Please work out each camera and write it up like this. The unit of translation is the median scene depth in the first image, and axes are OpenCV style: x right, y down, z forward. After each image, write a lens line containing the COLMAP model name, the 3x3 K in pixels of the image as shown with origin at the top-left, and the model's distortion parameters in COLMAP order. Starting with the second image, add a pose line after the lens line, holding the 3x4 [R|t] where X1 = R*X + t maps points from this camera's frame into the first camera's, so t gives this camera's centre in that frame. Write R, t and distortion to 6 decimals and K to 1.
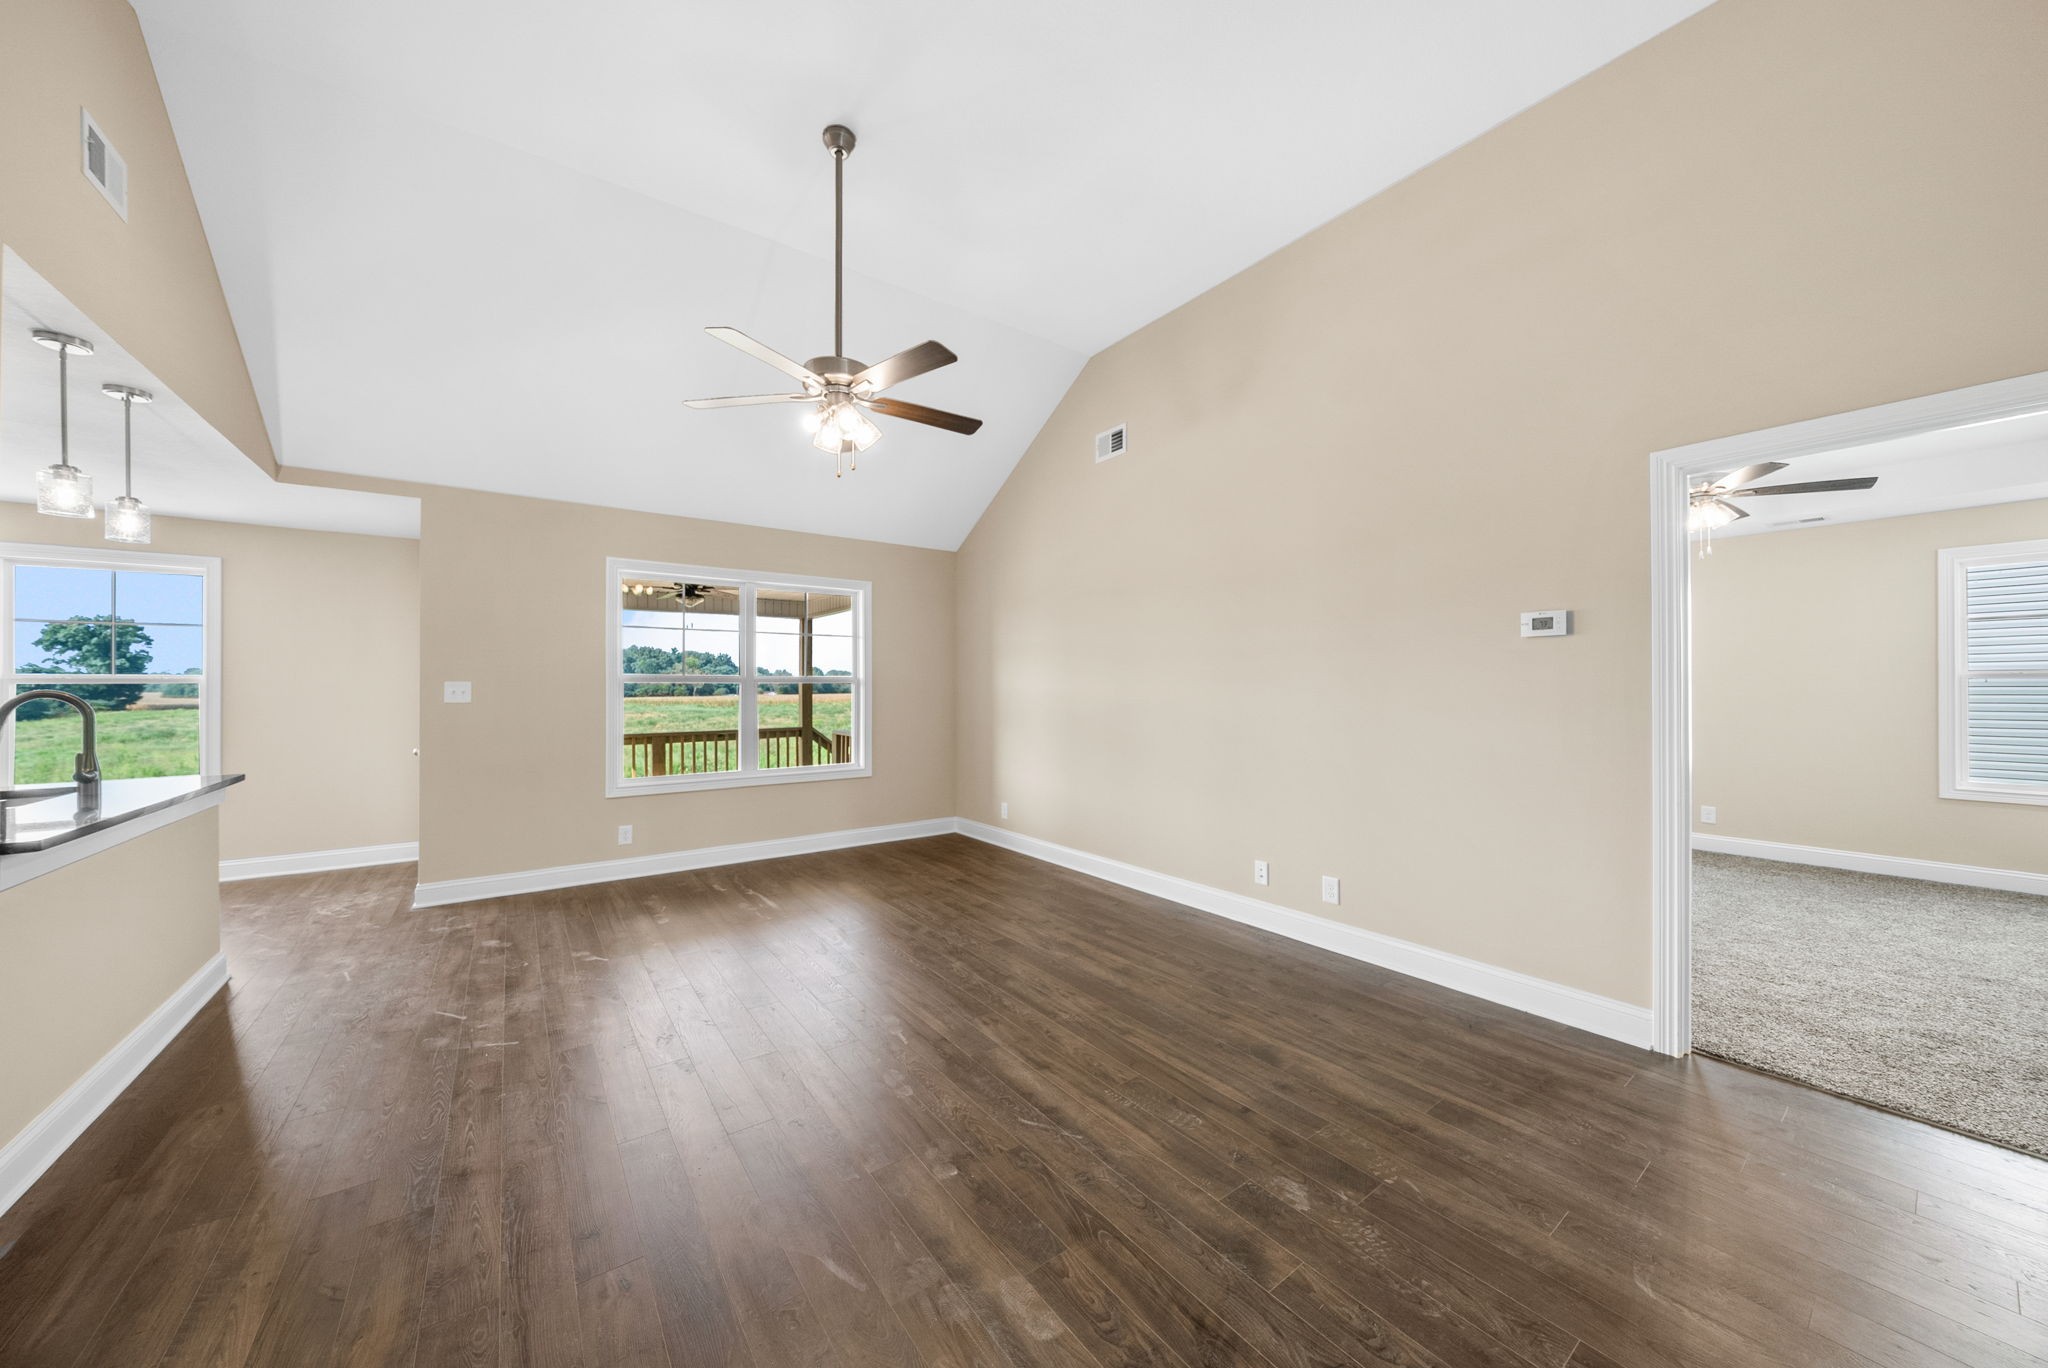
lens RADIAL K [[702.0, 0, 1029.0], [0, 702.0, 688.6], [0, 0, 1]] dist [-0.006948, 0.000072]
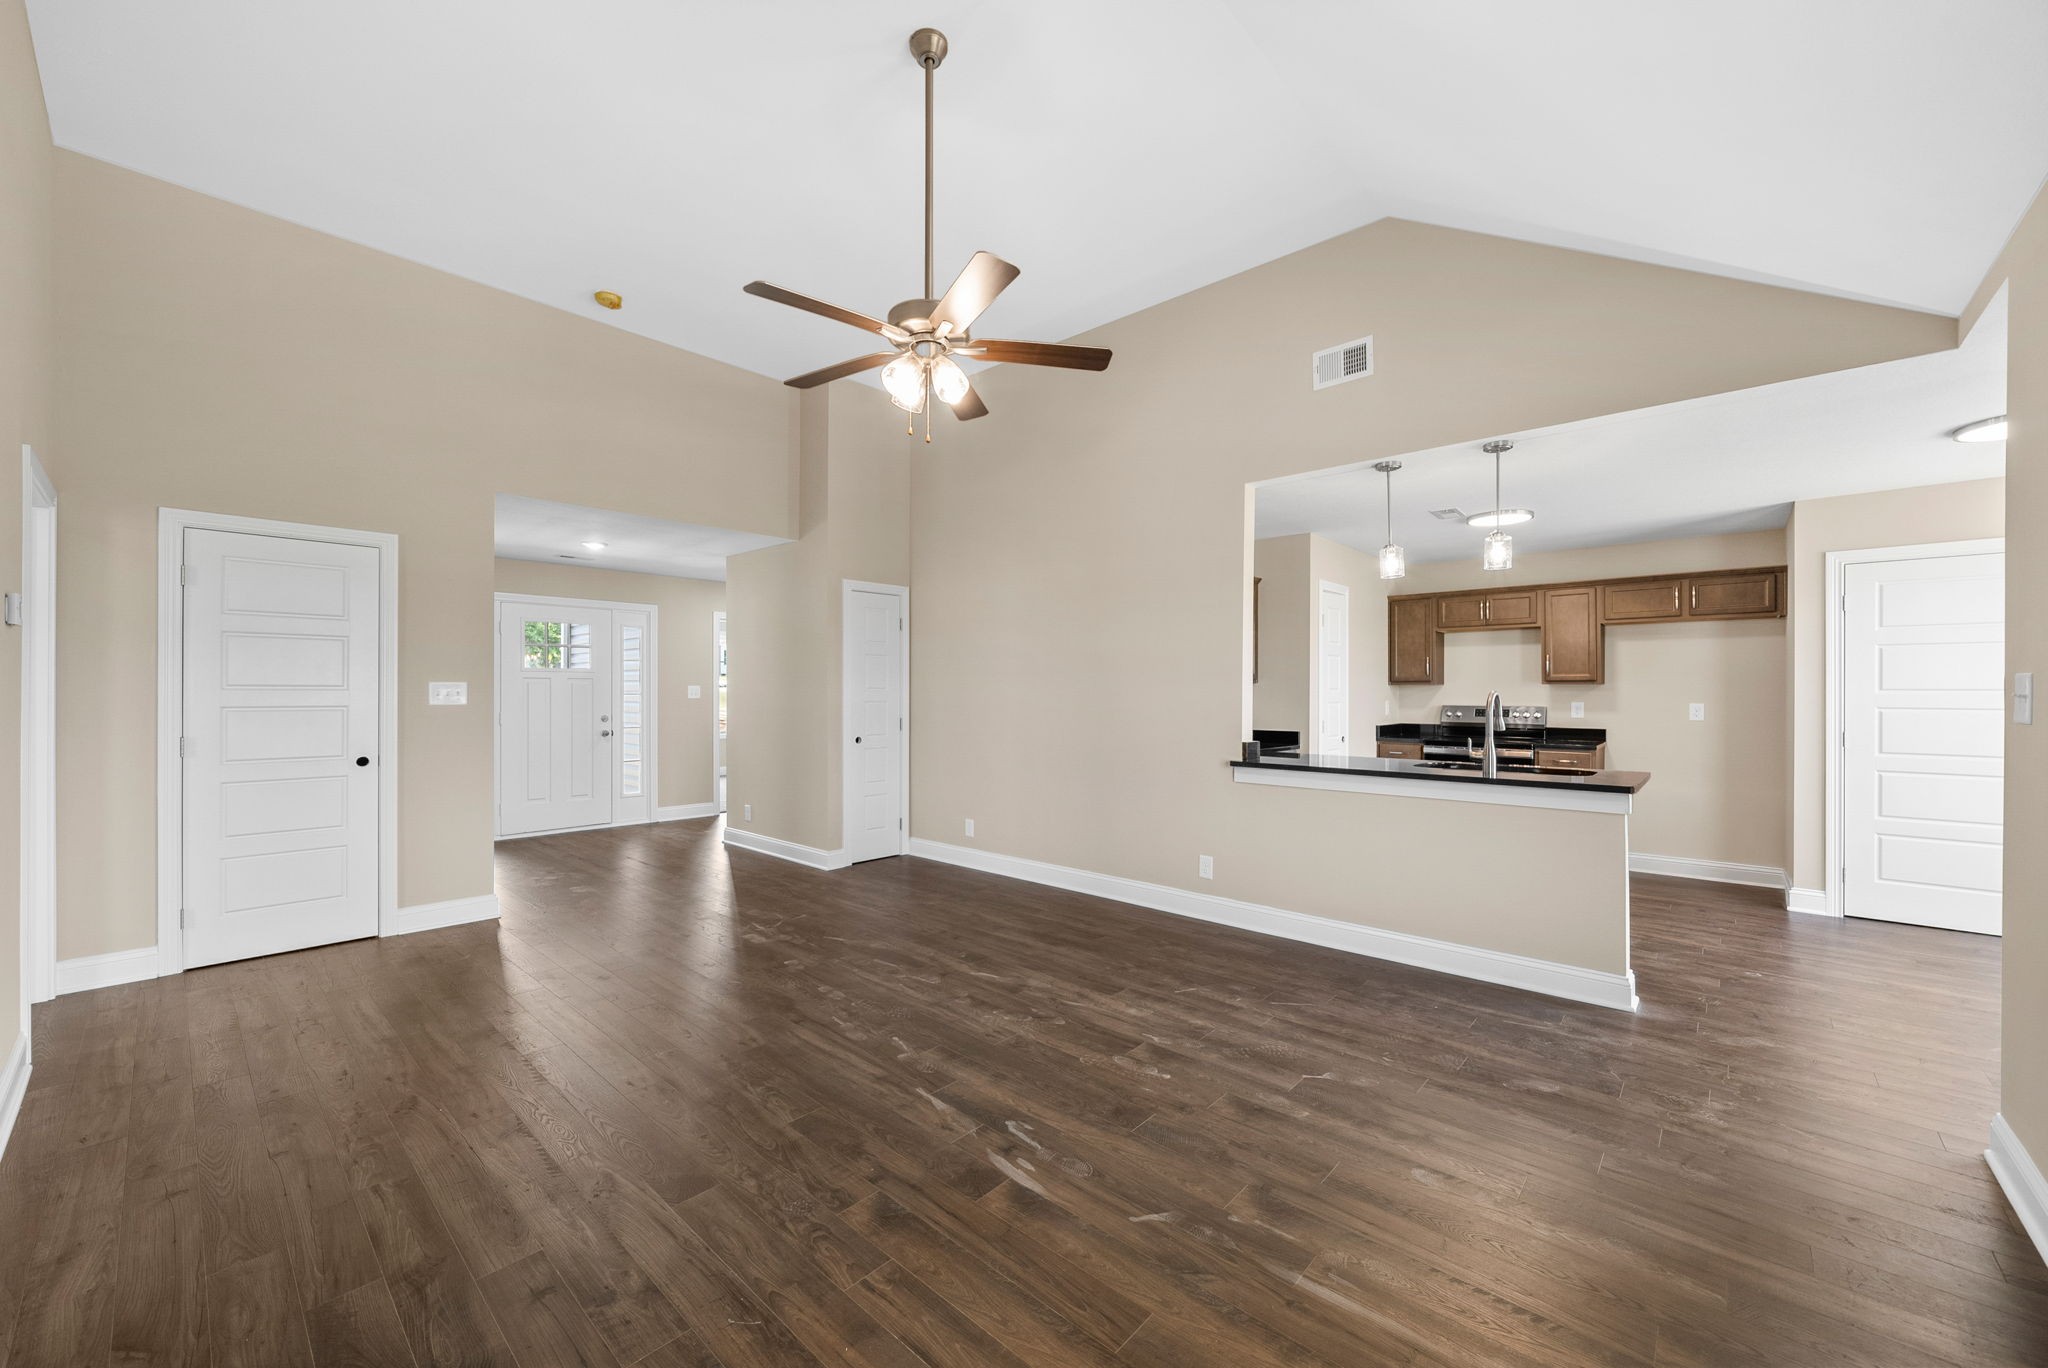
lens RADIAL K [[784.6, 0, 1040.3], [0, 784.6, 685.7], [0, 0, 1]] dist [-0.008677, -0.000316]
pose [[-0.978077, -0.001064, -0.208239, -0.152213], [0.000610, 0.999968, -0.007977, 0.001202], [0.208241, -0.007929, -0.978045, 1.457266]]
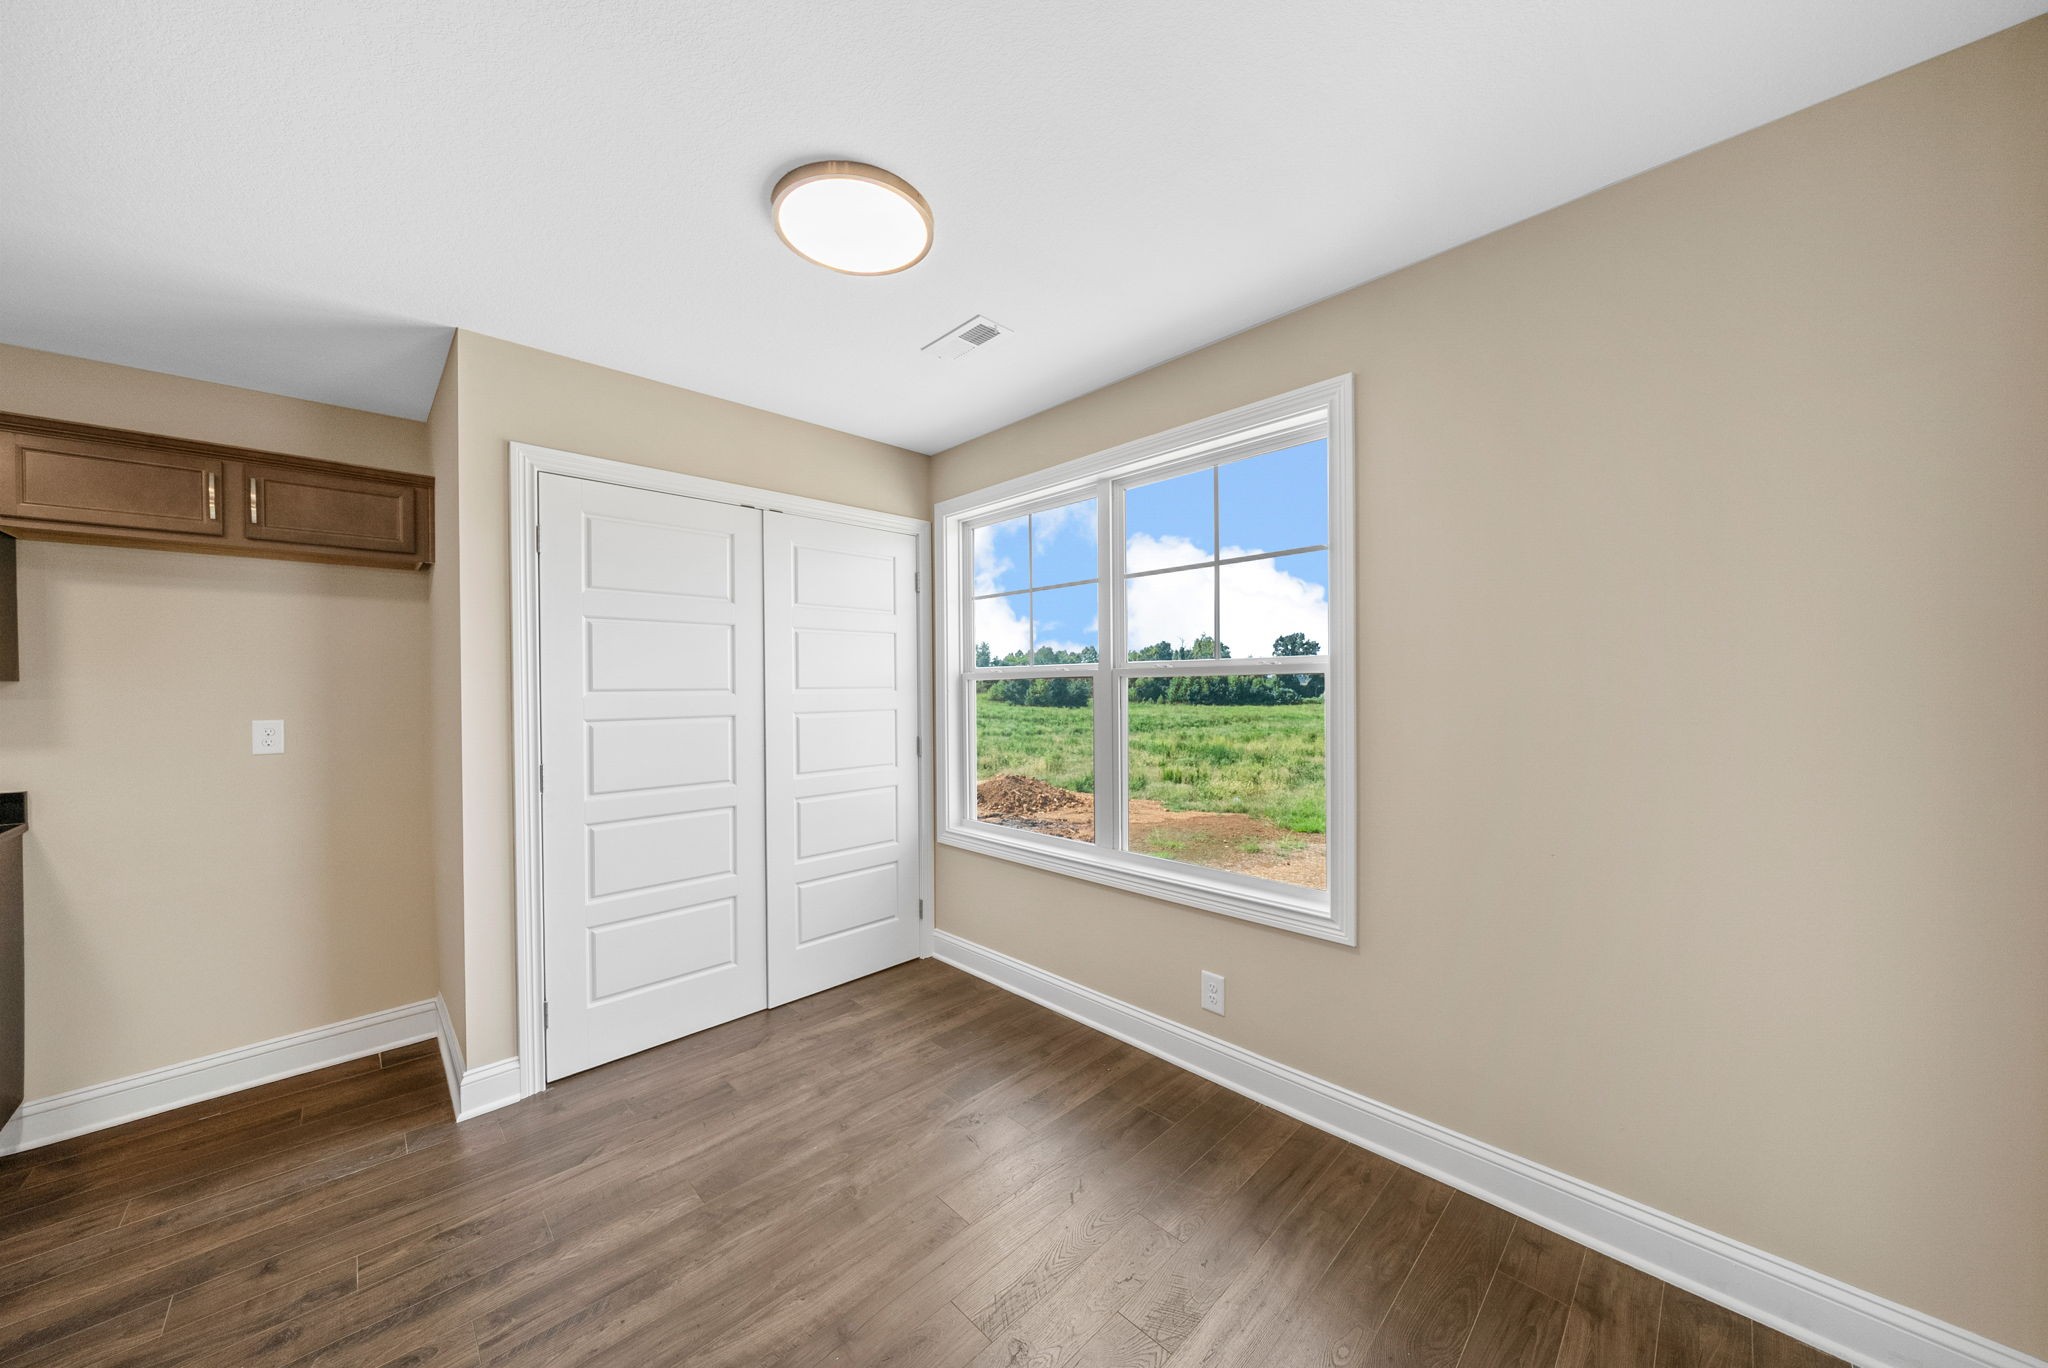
lens RADIAL K [[702.0, 0, 1000.1], [0, 702.0, 694.6], [0, 0, 1]] dist [-0.006948, 0.000072]
pose [[0.117741, 0.013716, -0.992950, -0.930835], [0.010324, 0.999834, 0.015035, -0.003865], [0.992991, -0.012022, 0.117579, 0.890750]]
